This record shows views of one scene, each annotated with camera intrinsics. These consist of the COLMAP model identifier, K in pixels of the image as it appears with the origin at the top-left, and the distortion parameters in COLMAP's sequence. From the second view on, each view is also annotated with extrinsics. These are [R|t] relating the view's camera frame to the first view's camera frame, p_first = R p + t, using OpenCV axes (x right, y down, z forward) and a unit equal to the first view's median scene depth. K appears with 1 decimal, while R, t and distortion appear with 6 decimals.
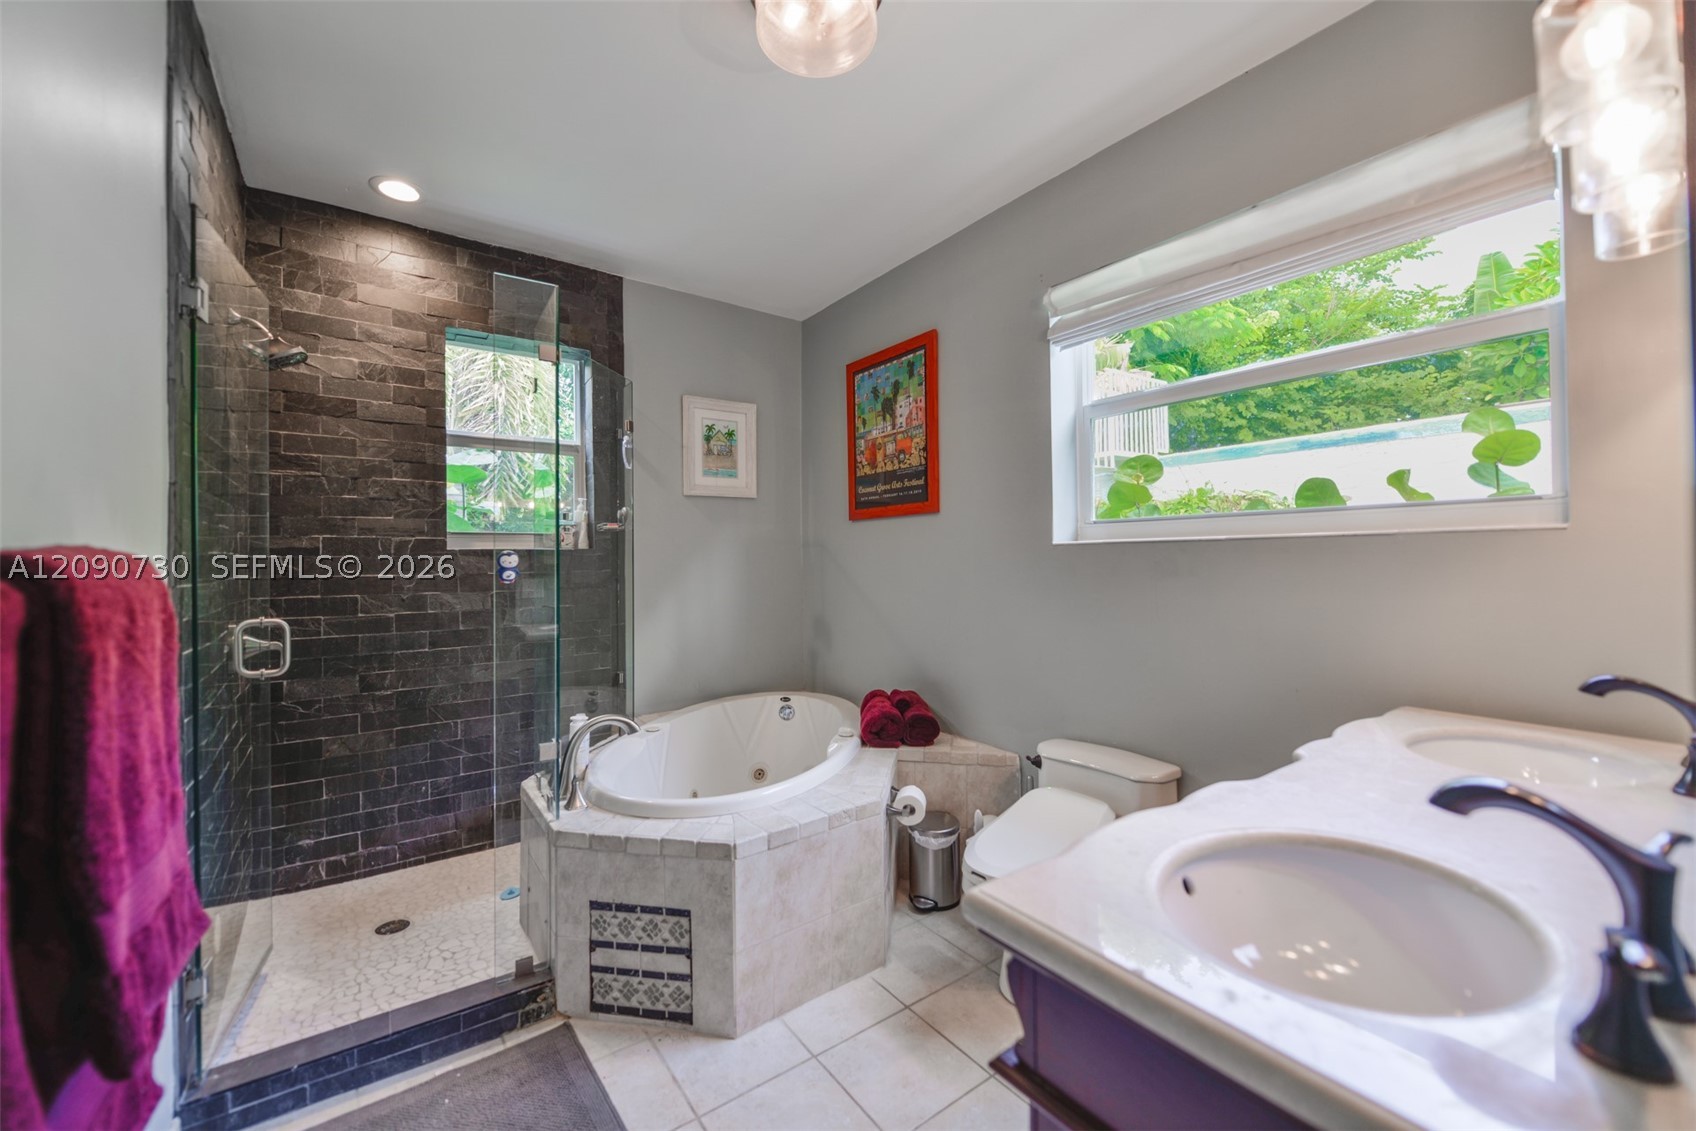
lens RADIAL K [[663.4, 0, 848.0], [0, 663.4, 557.5], [0, 0, 1]] dist [0.001475, -0.000325]
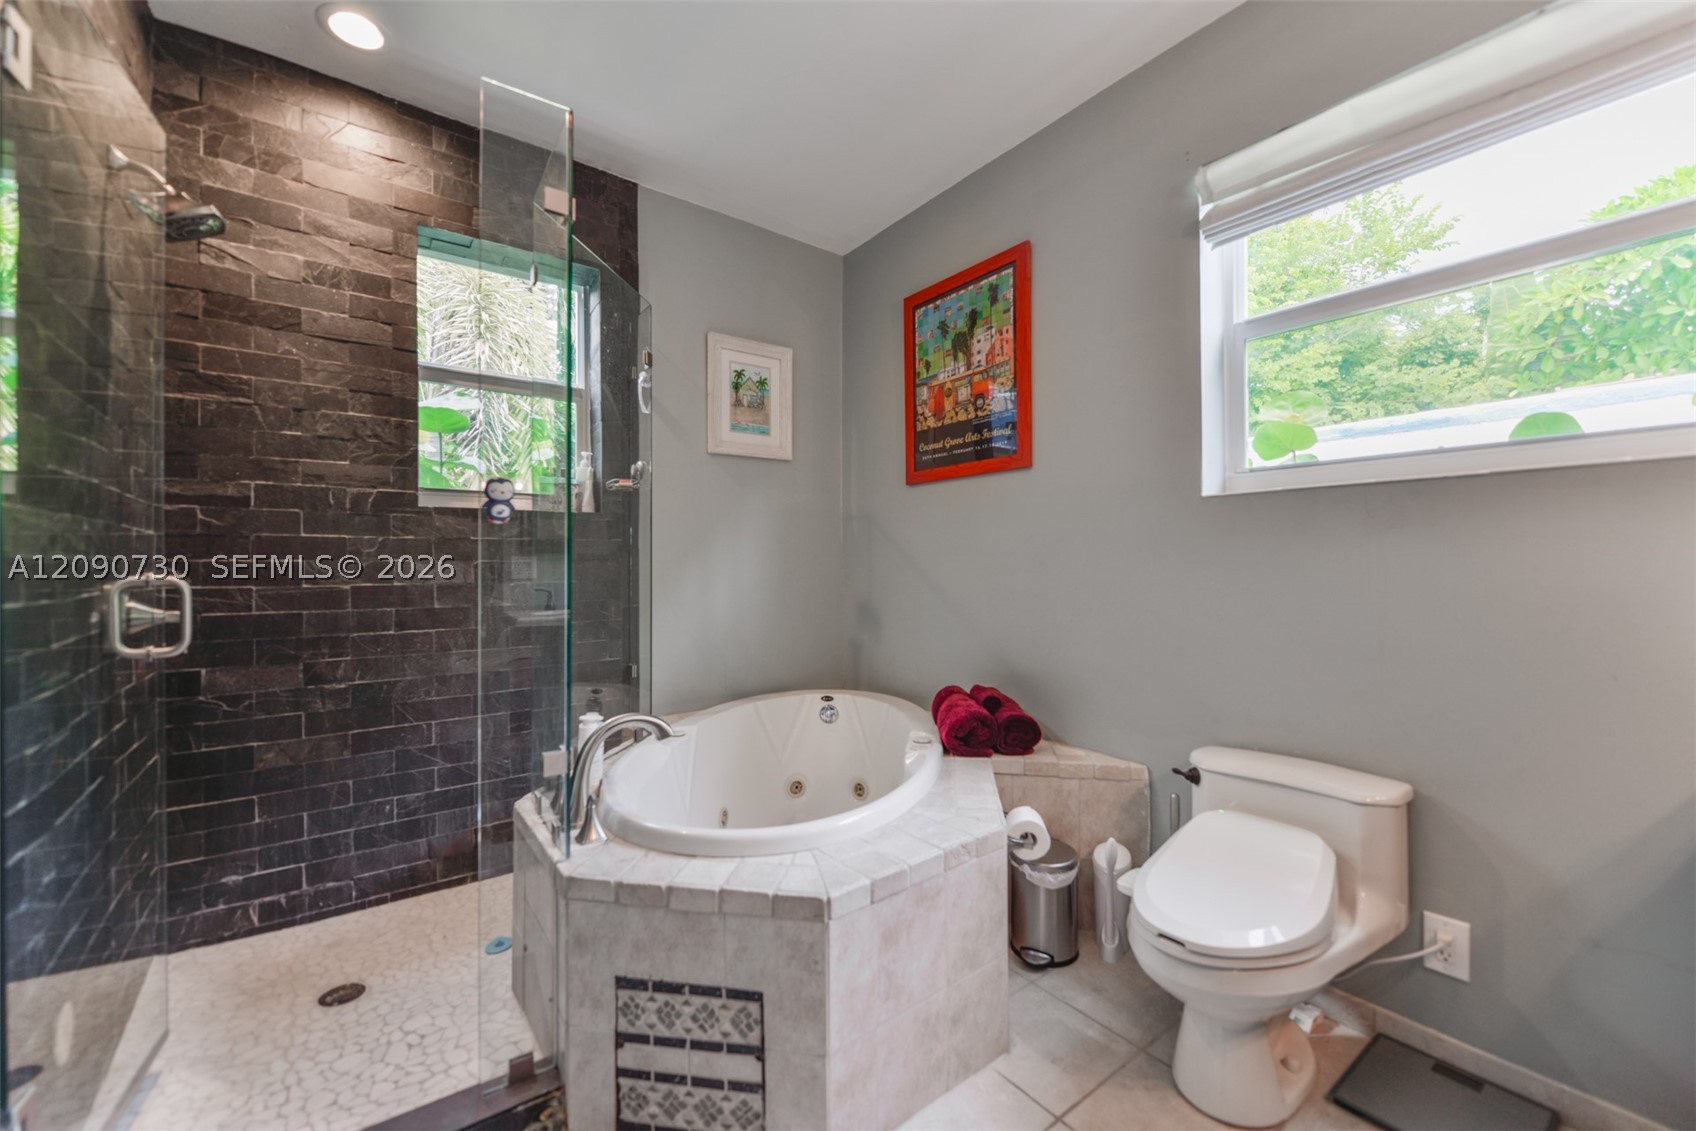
lens RADIAL K [[671.2, 0, 849.4], [0, 671.2, 564.0], [0, 0, 1]] dist [0.000267, -0.002044]
pose [[0.999844, 0.005384, 0.016801, -0.111689], [-0.005445, 0.999979, 0.003589, 0.055355], [-0.016782, -0.003680, 0.999852, 0.206099]]
